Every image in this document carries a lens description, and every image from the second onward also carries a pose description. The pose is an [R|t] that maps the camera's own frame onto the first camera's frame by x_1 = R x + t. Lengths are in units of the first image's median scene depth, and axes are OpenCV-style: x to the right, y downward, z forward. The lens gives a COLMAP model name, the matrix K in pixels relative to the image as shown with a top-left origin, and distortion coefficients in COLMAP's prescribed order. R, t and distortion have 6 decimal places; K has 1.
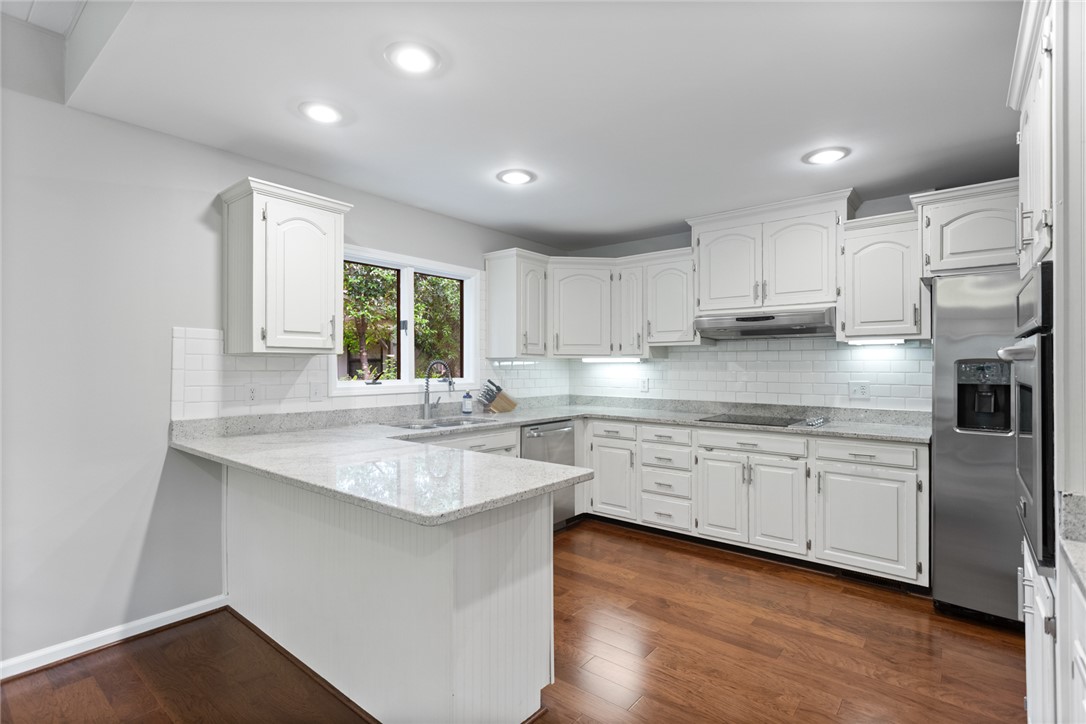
lens RADIAL K [[521.1, 0, 547.7], [0, 521.1, 363.6], [0, 0, 1]] dist [0.003270, 0.002358]
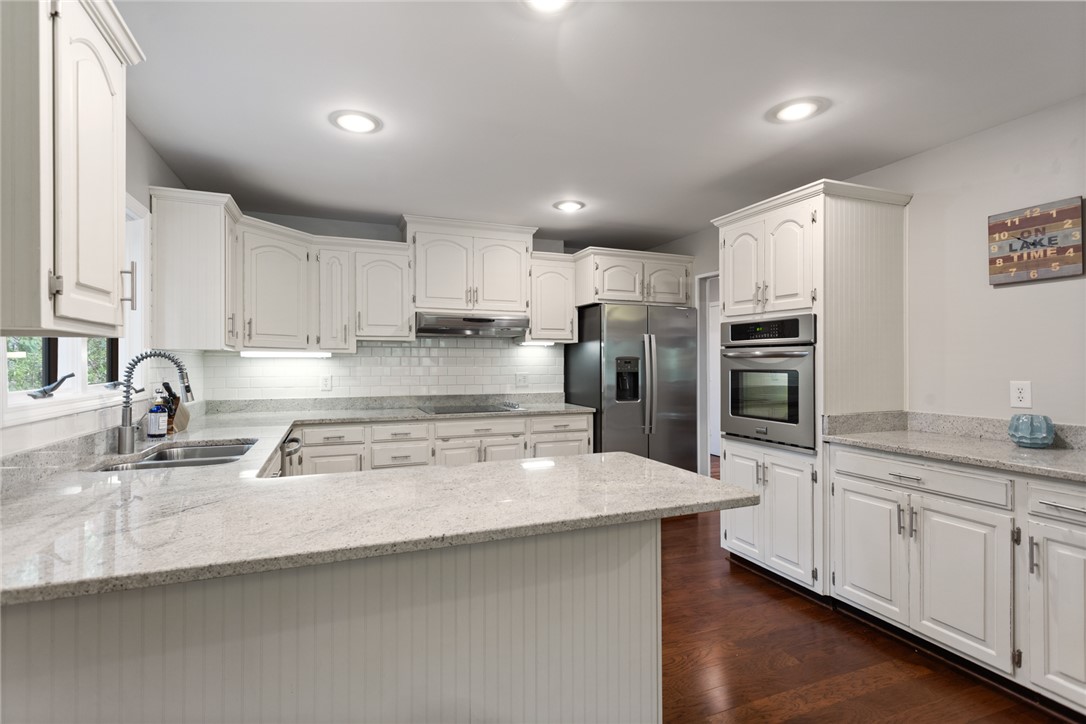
lens RADIAL K [[521.1, 0, 540.0], [0, 521.1, 356.9], [0, 0, 1]] dist [0.003270, 0.002358]
pose [[0.484282, 0.007092, 0.874883, -0.506635], [-0.002480, 0.999974, -0.006733, 0.002127], [-0.874909, 0.001091, 0.484287, 0.305748]]
